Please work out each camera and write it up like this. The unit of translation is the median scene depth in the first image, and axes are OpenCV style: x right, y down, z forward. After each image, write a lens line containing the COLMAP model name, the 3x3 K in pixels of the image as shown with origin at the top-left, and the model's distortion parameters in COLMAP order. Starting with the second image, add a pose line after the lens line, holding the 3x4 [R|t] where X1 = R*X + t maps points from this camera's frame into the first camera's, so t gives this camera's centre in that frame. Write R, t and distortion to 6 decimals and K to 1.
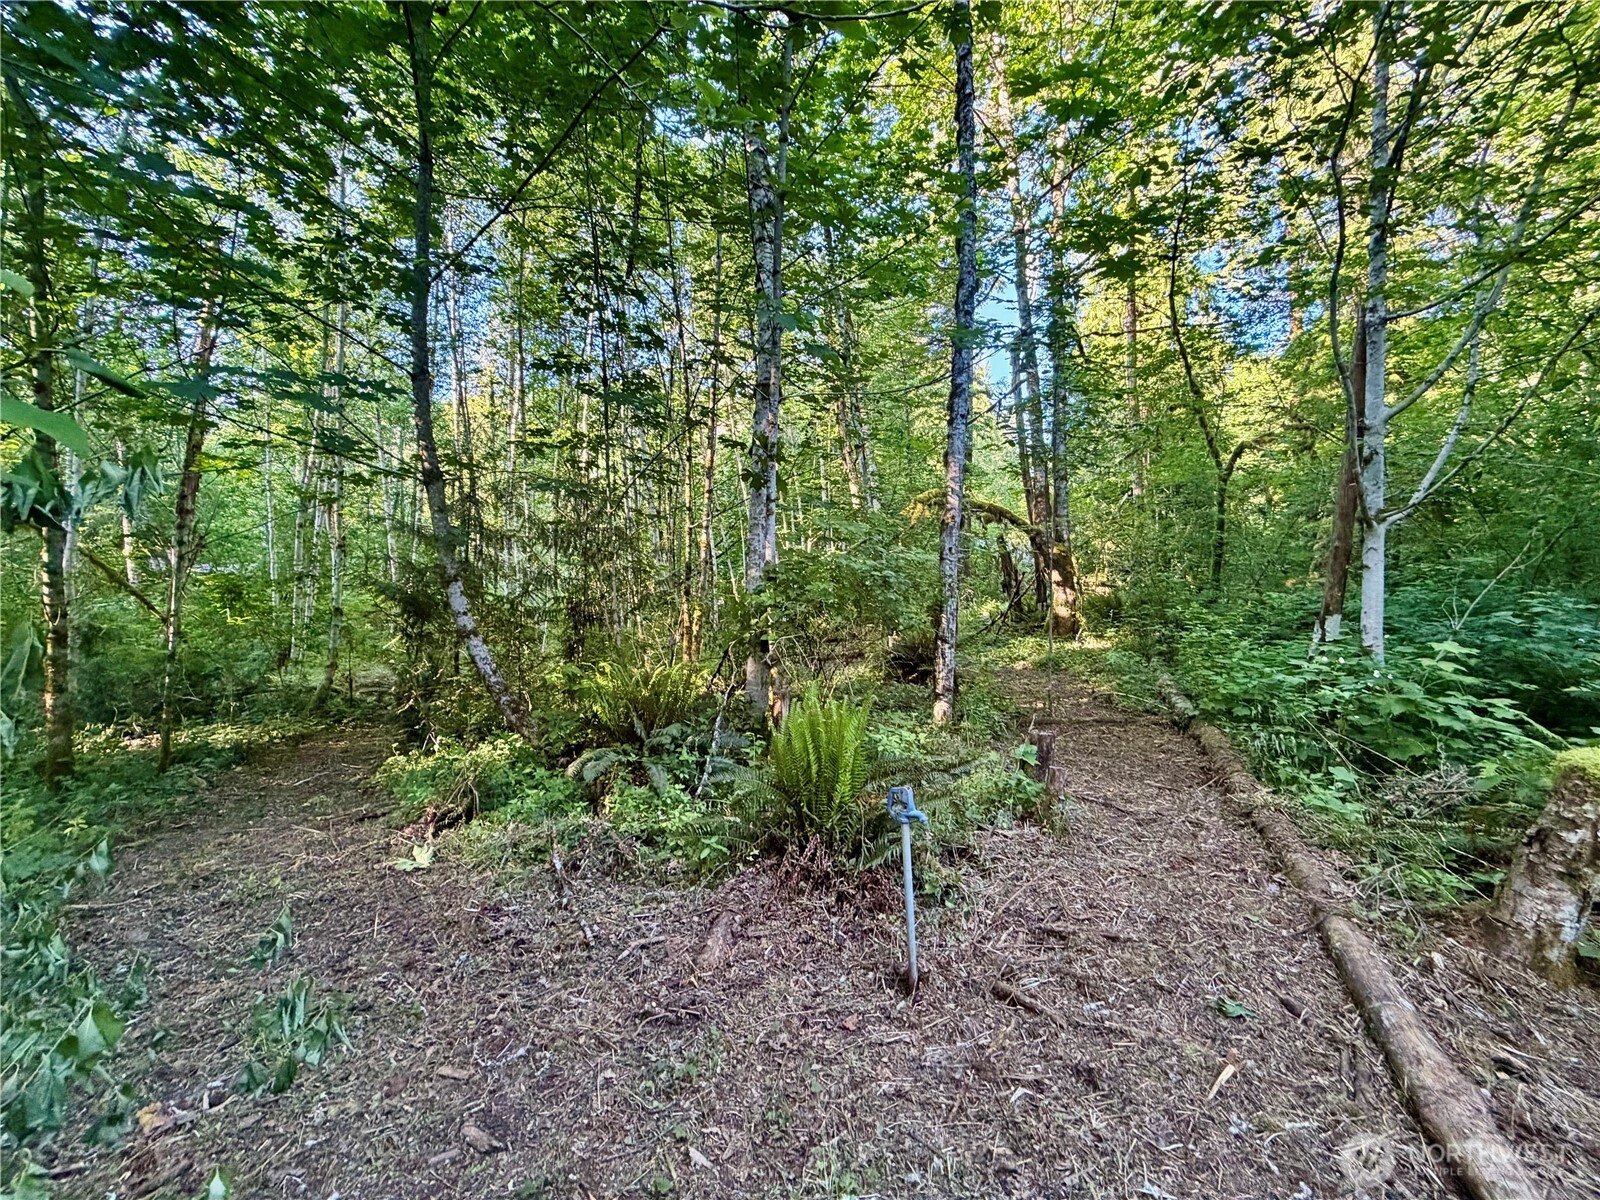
lens RADIAL K [[642.1, 0, 800.9], [0, 642.1, 605.6], [0, 0, 1]] dist [0.001333, 0.000549]
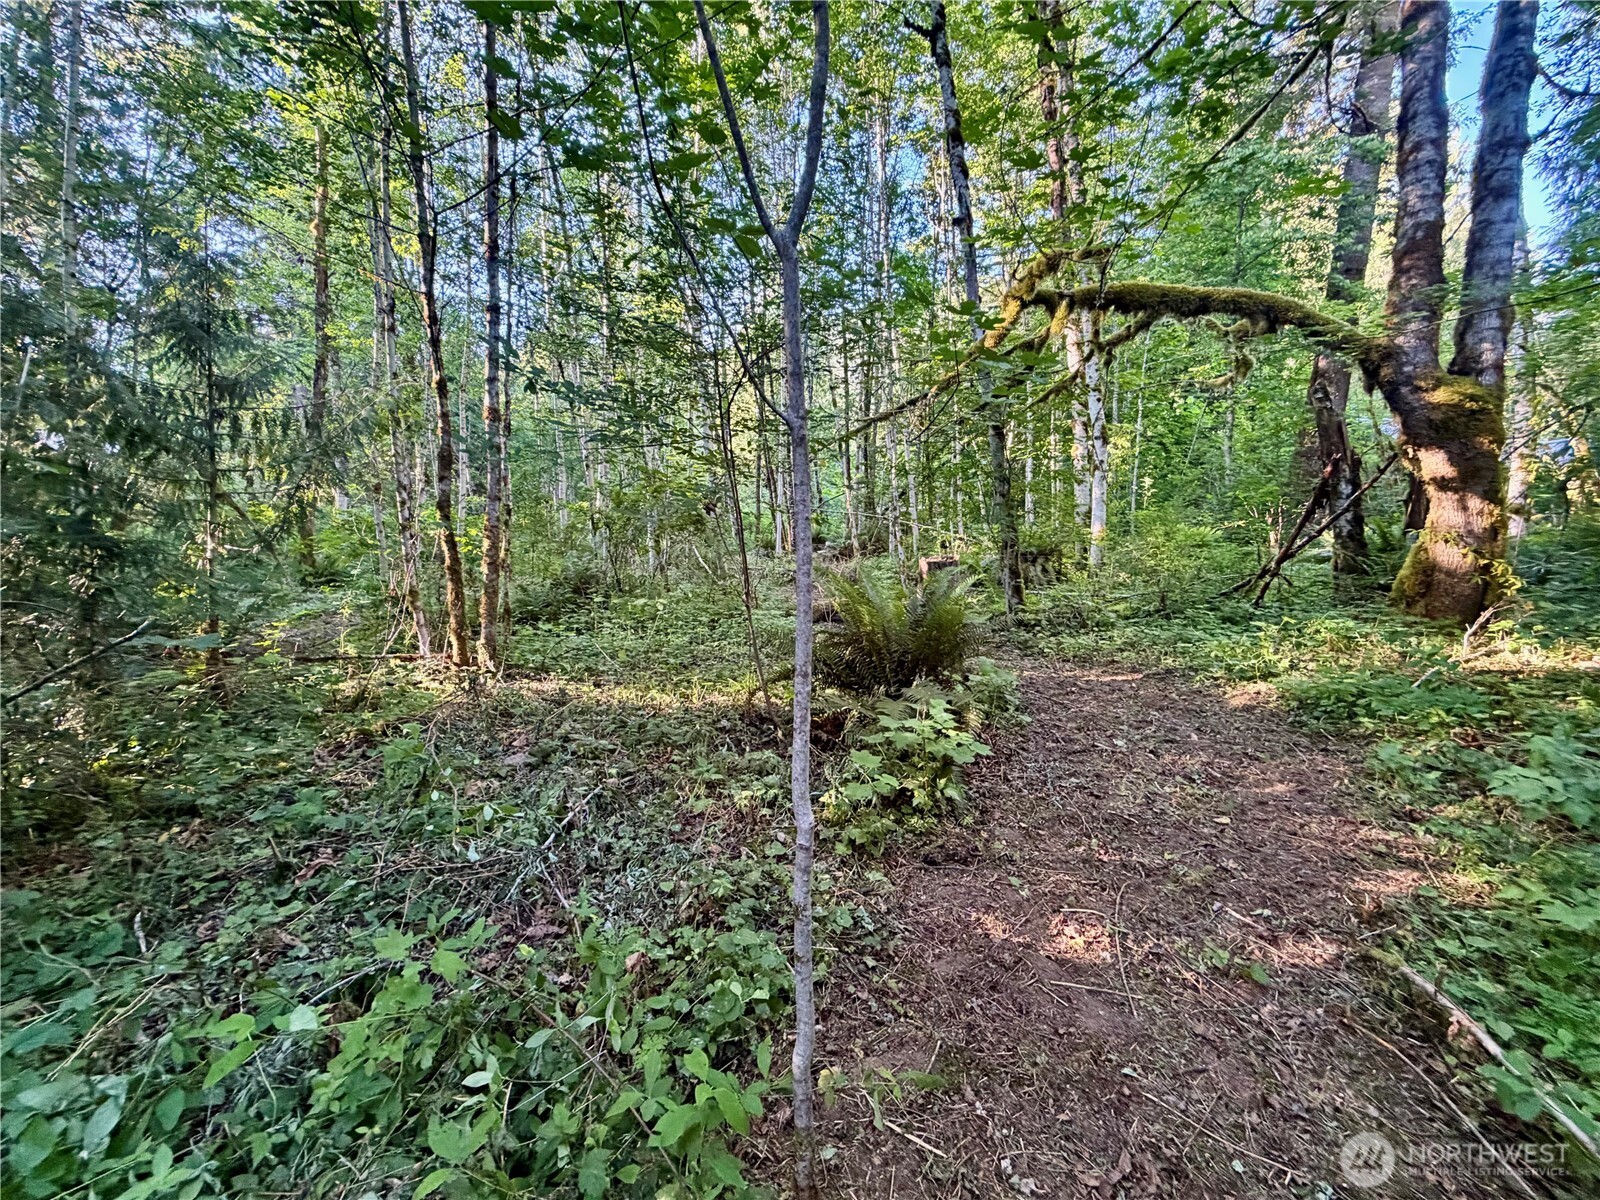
lens RADIAL K [[642.1, 0, 798.4], [0, 642.1, 592.3], [0, 0, 1]] dist [0.001333, 0.000549]
pose [[0.885700, 0.075686, -0.458047, 0.238935], [-0.026339, 0.993225, 0.113186, -0.002920], [0.463510, -0.088184, 0.881693, 0.471655]]
